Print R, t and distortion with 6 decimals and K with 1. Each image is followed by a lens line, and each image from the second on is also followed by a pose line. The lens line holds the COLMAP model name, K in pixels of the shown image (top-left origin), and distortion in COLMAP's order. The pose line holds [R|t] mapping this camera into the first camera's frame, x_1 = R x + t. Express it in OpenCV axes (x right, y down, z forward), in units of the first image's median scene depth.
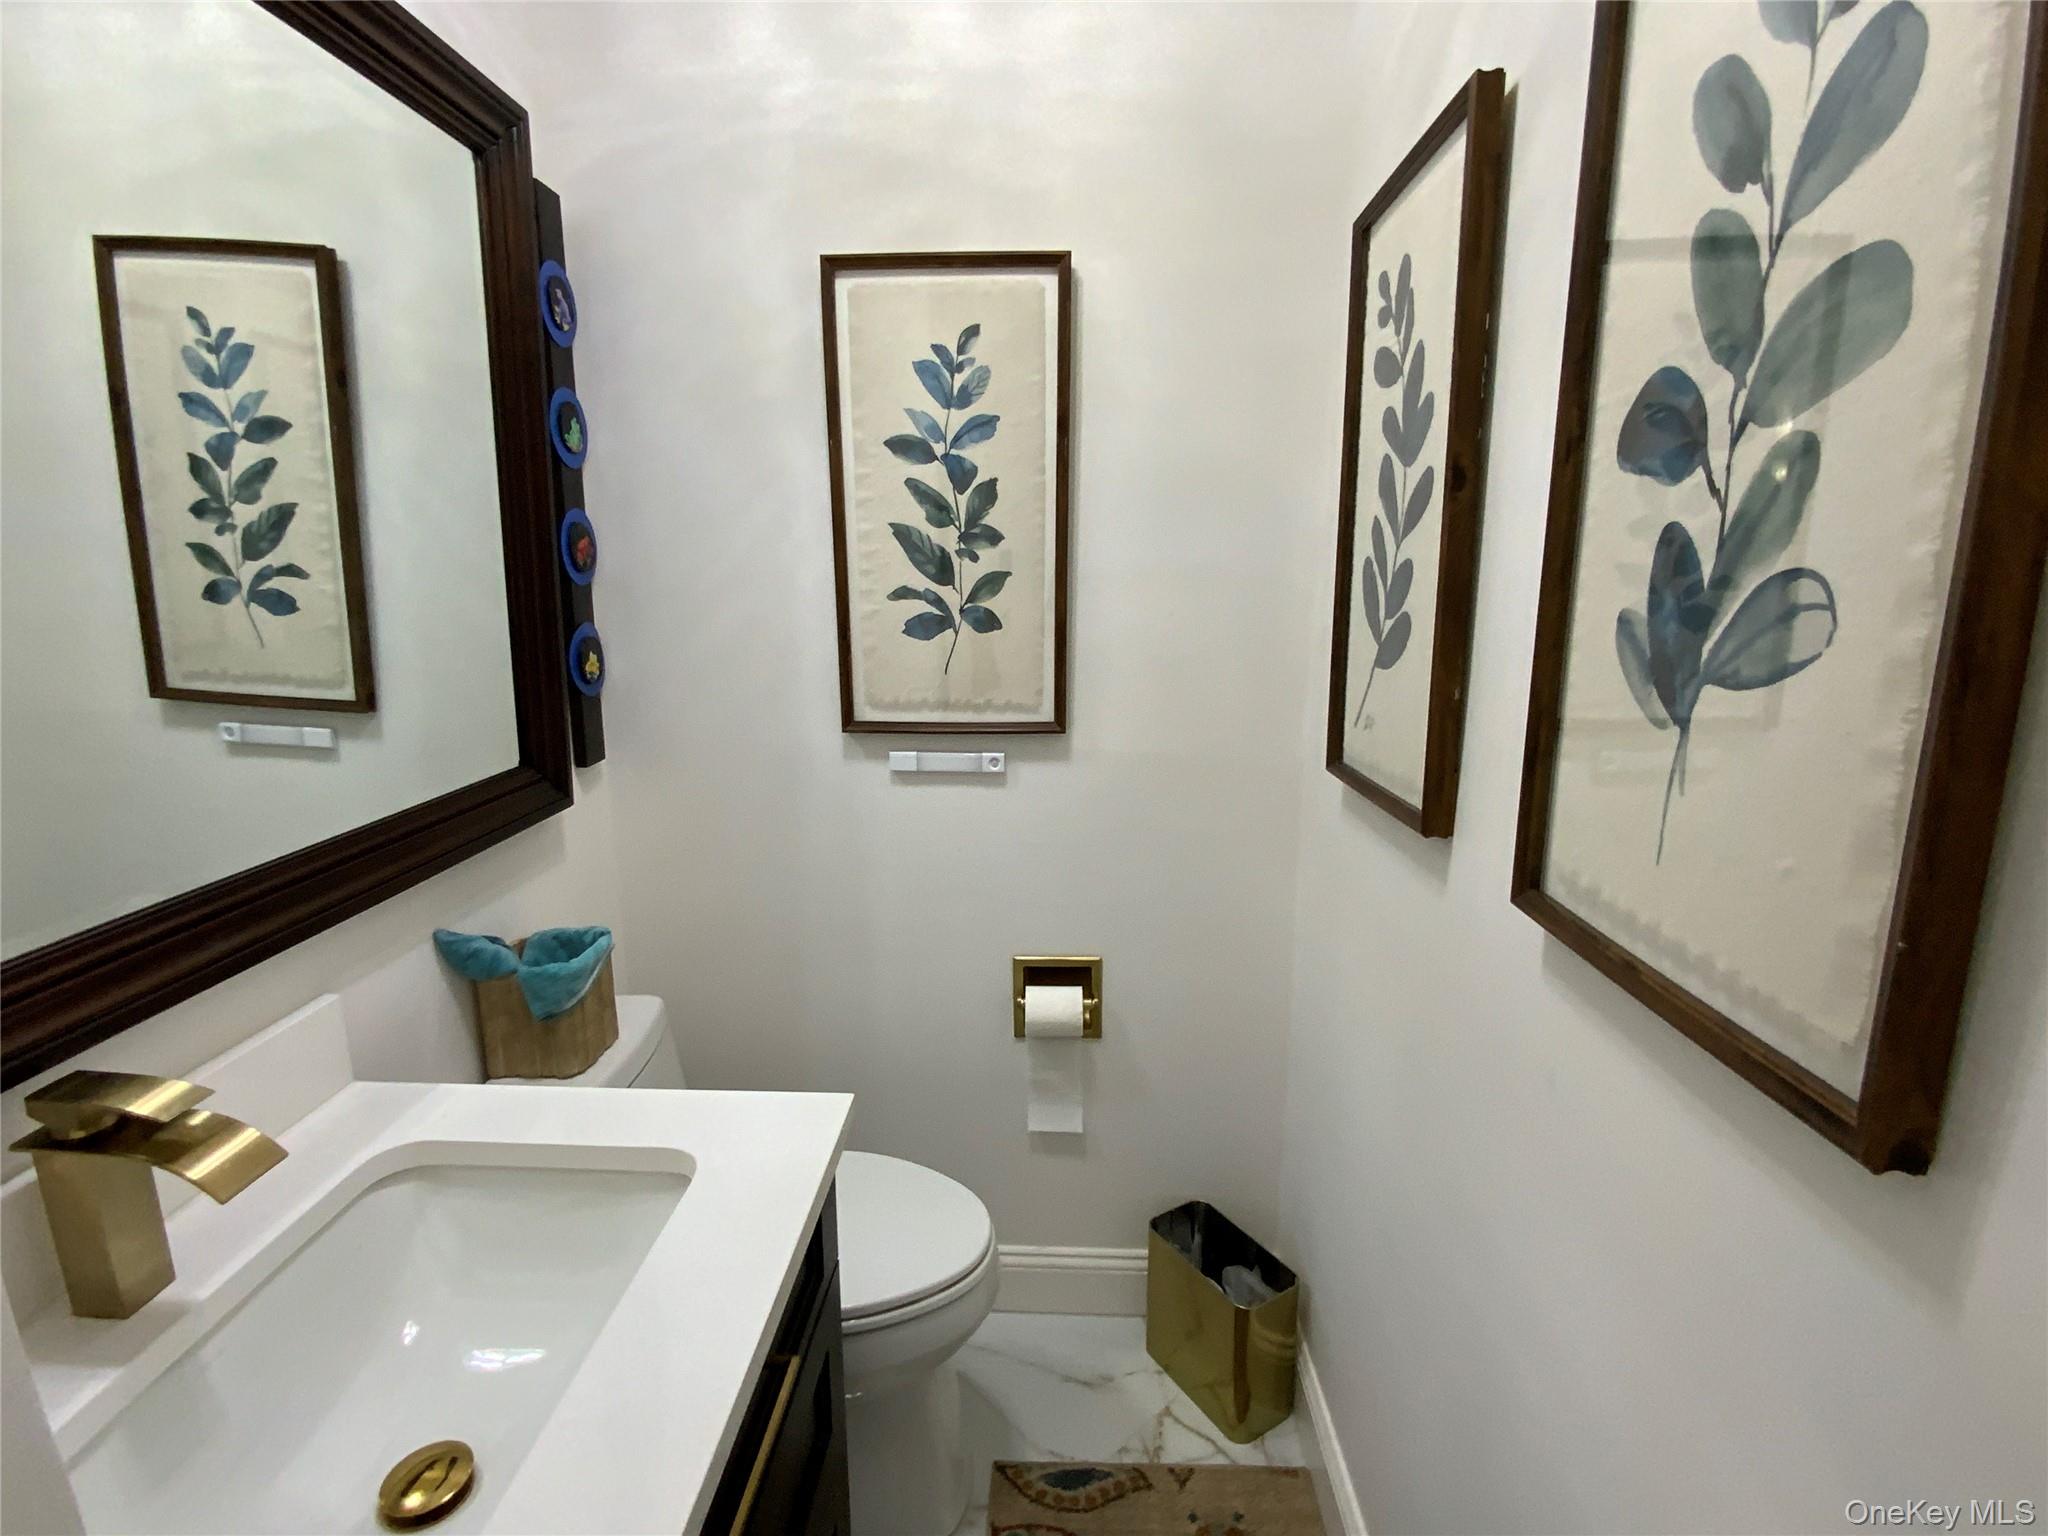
lens RADIAL K [[963.0, 0, 1018.1], [0, 963.0, 770.2], [0, 0, 1]] dist [0.024467, -0.020114]
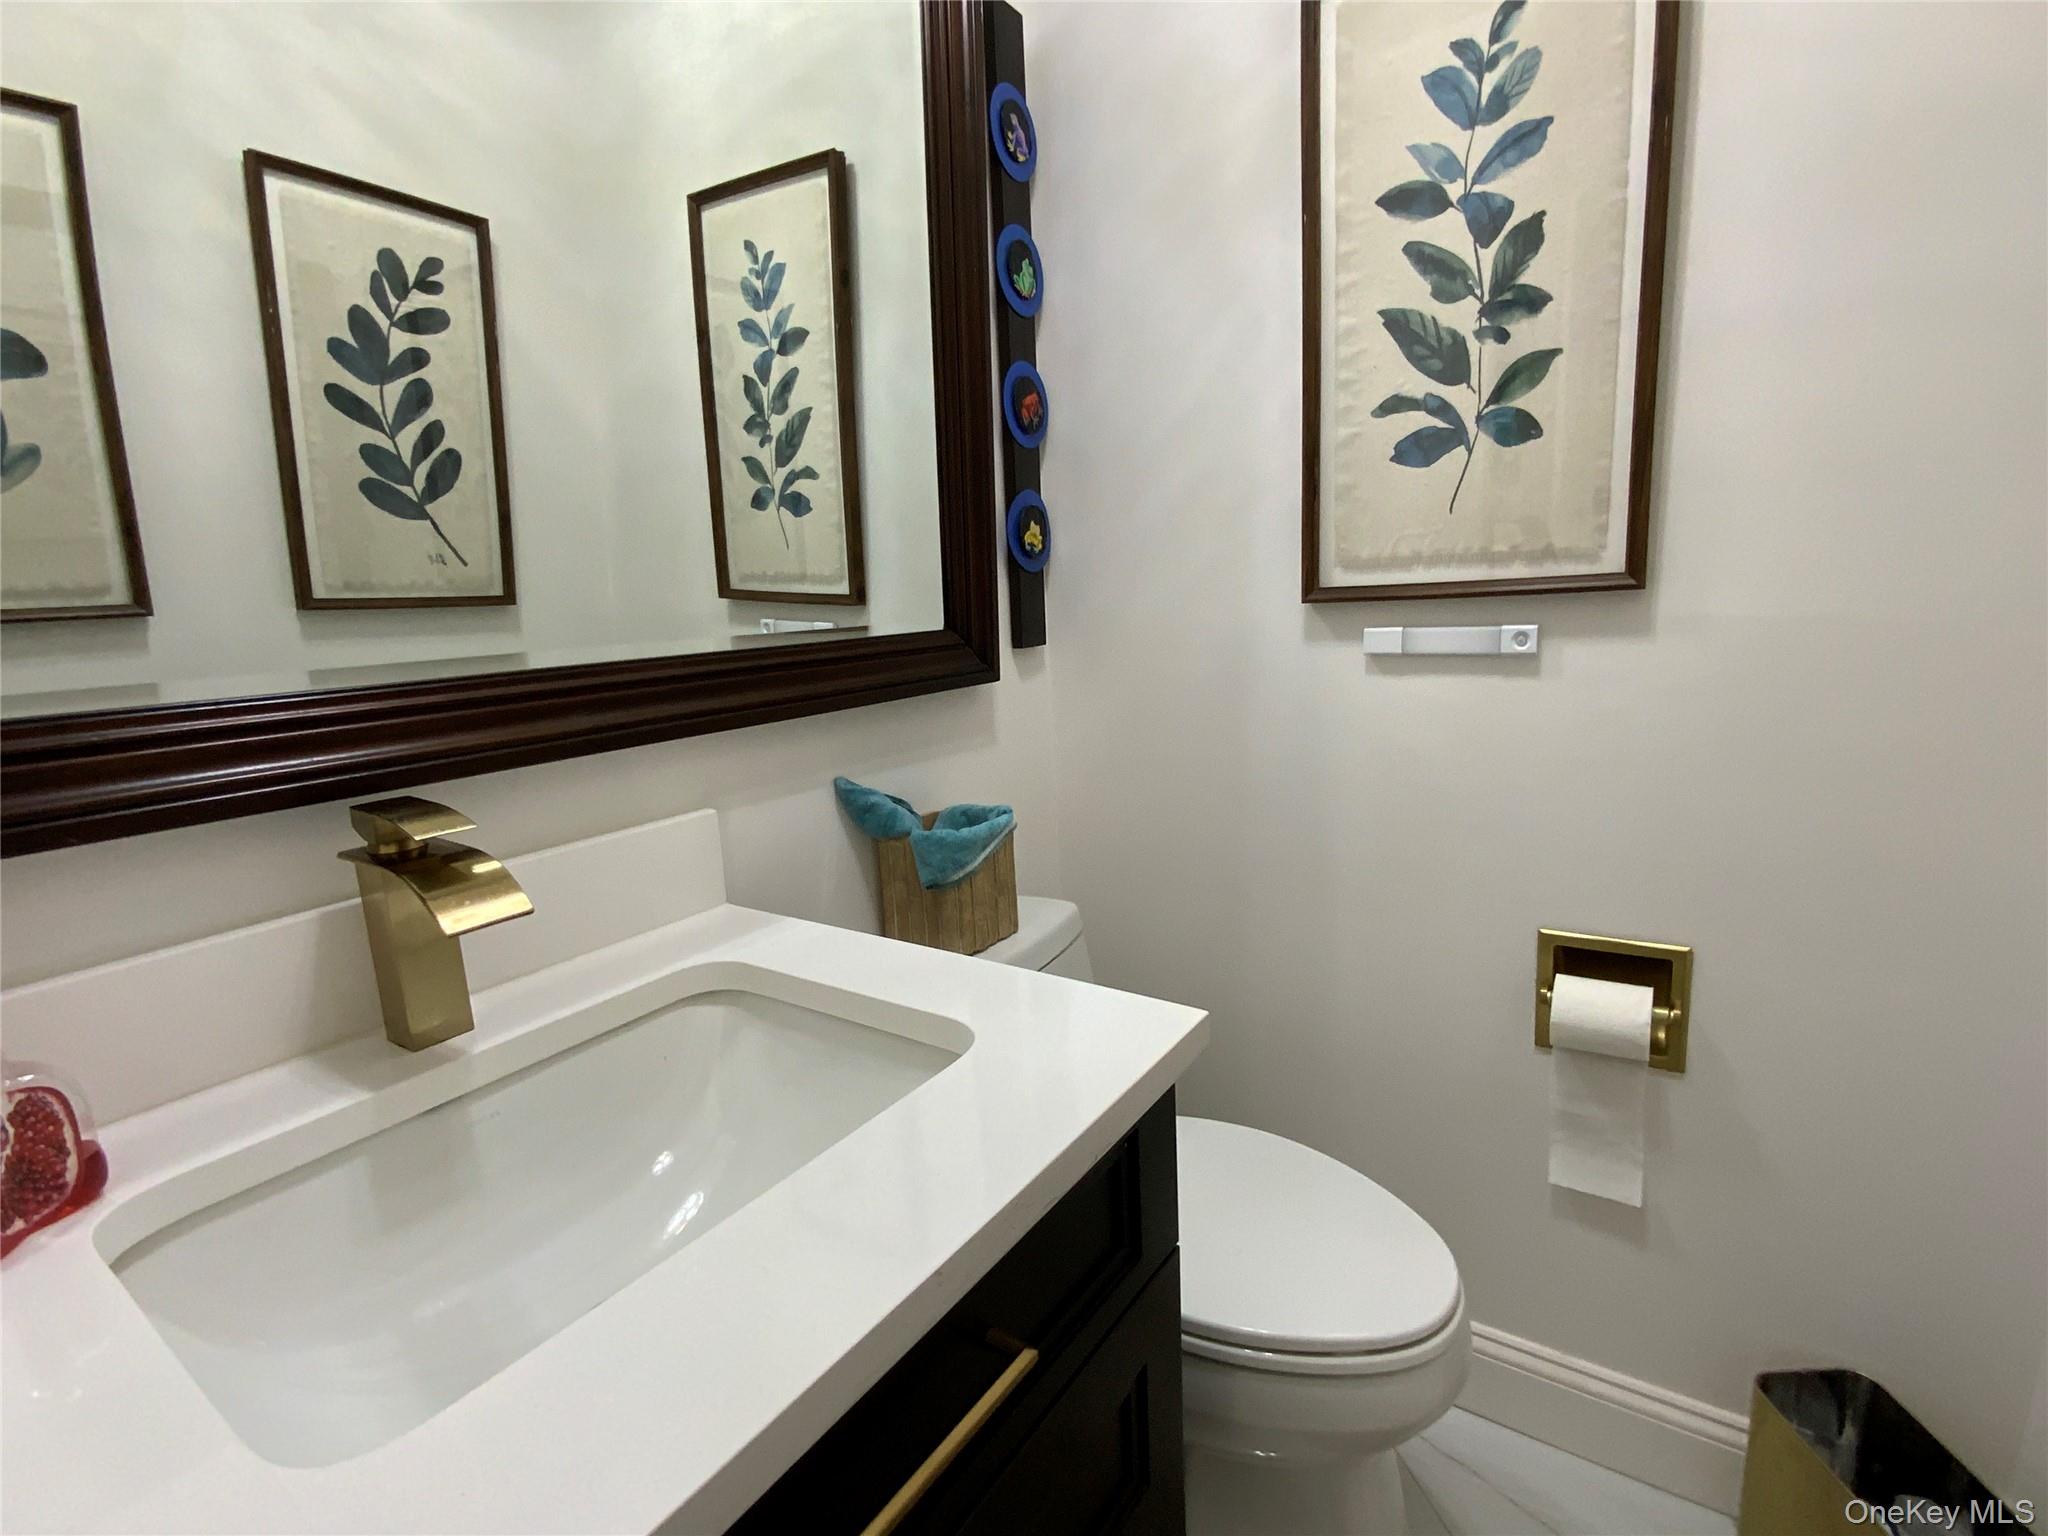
lens RADIAL K [[940.7, 0, 1024.0], [0, 940.7, 768.0], [0, 0, 1]] dist [-0.002822, -0.001032]
pose [[0.848464, 0.052748, -0.526617, 0.036085], [-0.064883, 0.997882, -0.004584, 0.120164], [0.525260, 0.038058, 0.850090, 0.246566]]
